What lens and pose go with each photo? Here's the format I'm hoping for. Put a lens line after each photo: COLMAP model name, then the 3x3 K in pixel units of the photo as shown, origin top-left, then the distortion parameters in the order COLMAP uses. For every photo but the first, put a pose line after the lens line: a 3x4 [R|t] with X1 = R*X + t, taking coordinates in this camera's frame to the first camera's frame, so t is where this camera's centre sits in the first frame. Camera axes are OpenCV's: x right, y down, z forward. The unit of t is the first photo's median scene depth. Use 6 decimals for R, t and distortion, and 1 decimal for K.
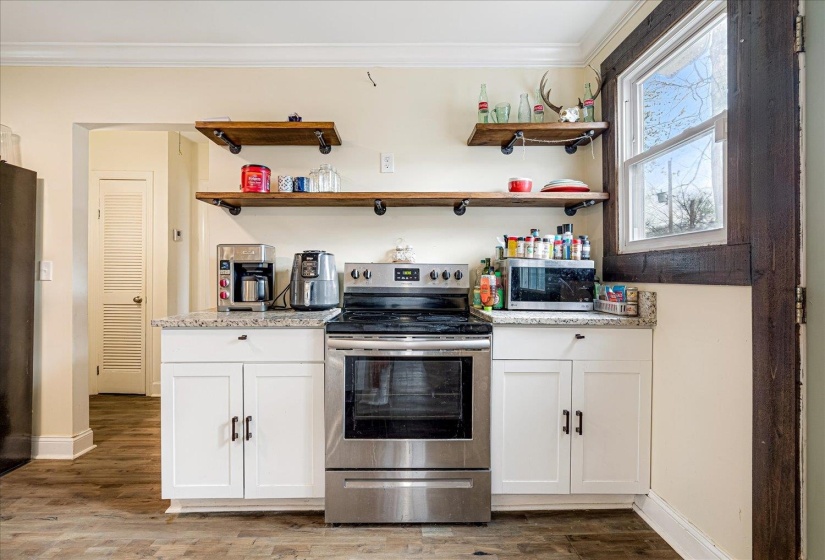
lens RADIAL K [[387.0, 0, 402.2], [0, 387.0, 276.2], [0, 0, 1]] dist [-0.003284, 0.001688]
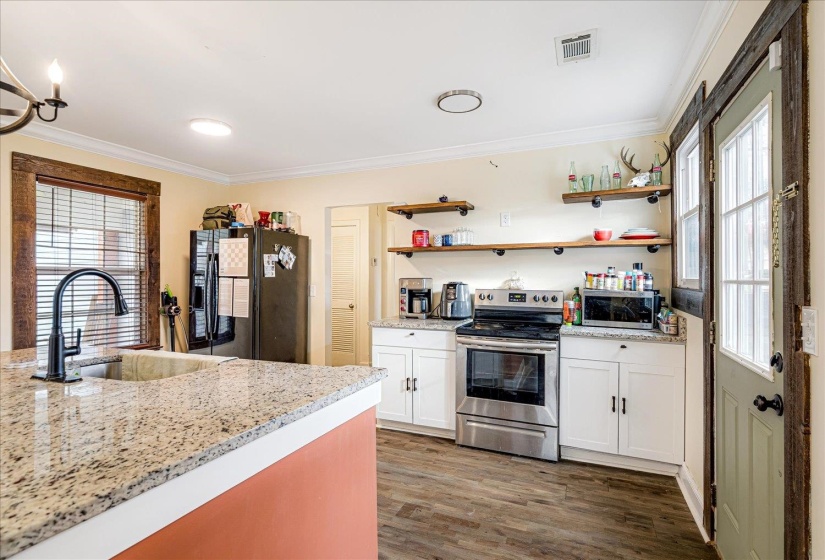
lens RADIAL K [[416.6, 0, 405.0], [0, 416.6, 275.8], [0, 0, 1]] dist [0.004340, 0.000683]
pose [[0.908016, -0.002097, -0.418930, 0.321702], [0.001851, 0.999998, -0.000995, -0.096674], [0.418931, 0.000128, 0.908018, -0.672800]]
